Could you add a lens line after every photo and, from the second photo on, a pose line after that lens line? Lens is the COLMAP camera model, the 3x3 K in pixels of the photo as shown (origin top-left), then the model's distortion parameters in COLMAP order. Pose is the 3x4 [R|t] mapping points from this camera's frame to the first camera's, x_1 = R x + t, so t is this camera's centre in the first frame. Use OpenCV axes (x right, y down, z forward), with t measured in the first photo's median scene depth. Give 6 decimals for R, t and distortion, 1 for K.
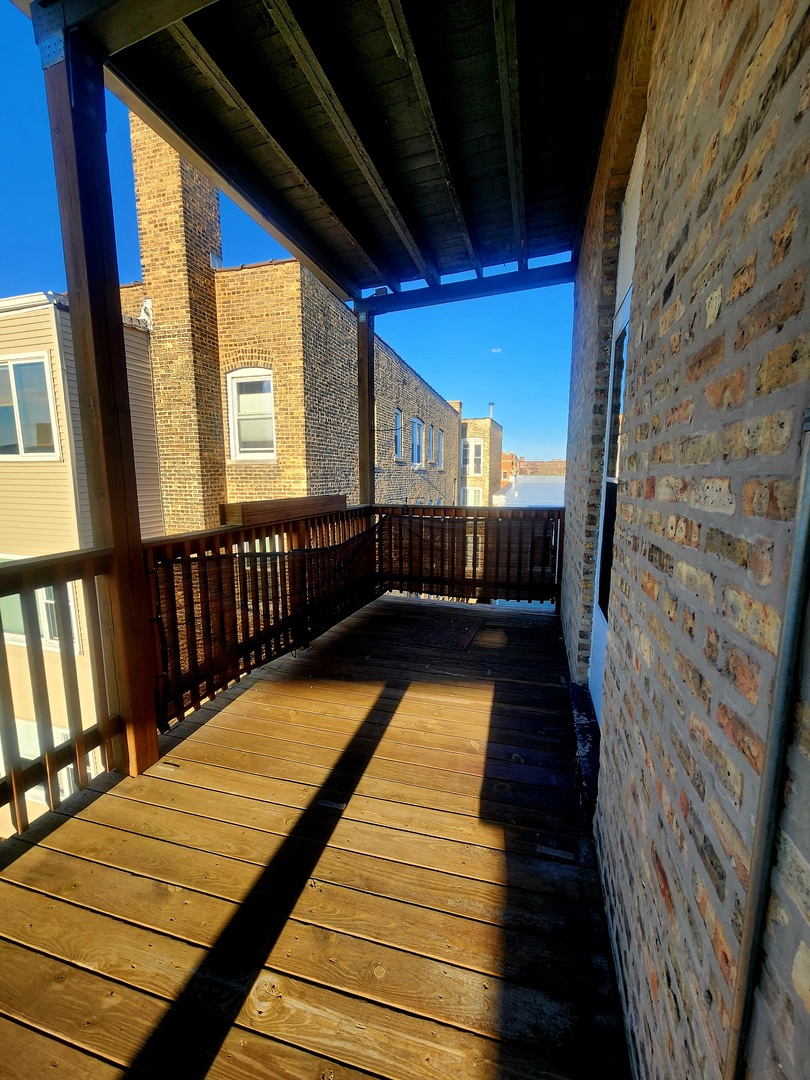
lens RADIAL K [[441.3, 0, 408.4], [0, 441.3, 534.7], [0, 0, 1]] dist [0.002063, -0.000455]
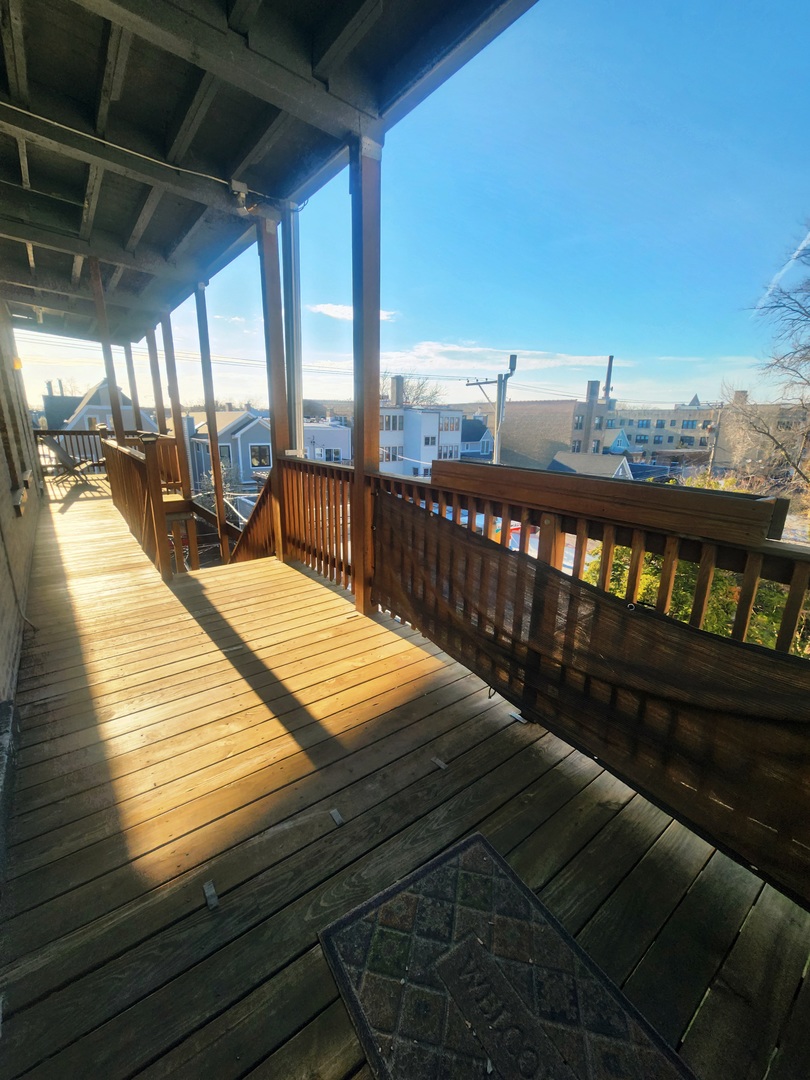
lens RADIAL K [[441.3, 0, 399.6], [0, 441.3, 541.7], [0, 0, 1]] dist [0.002063, -0.000455]
pose [[-0.589424, 0.195378, -0.783841, 0.345321], [-0.146397, 0.928411, 0.341499, -0.179935], [0.794447, 0.316040, -0.518625, 1.264690]]
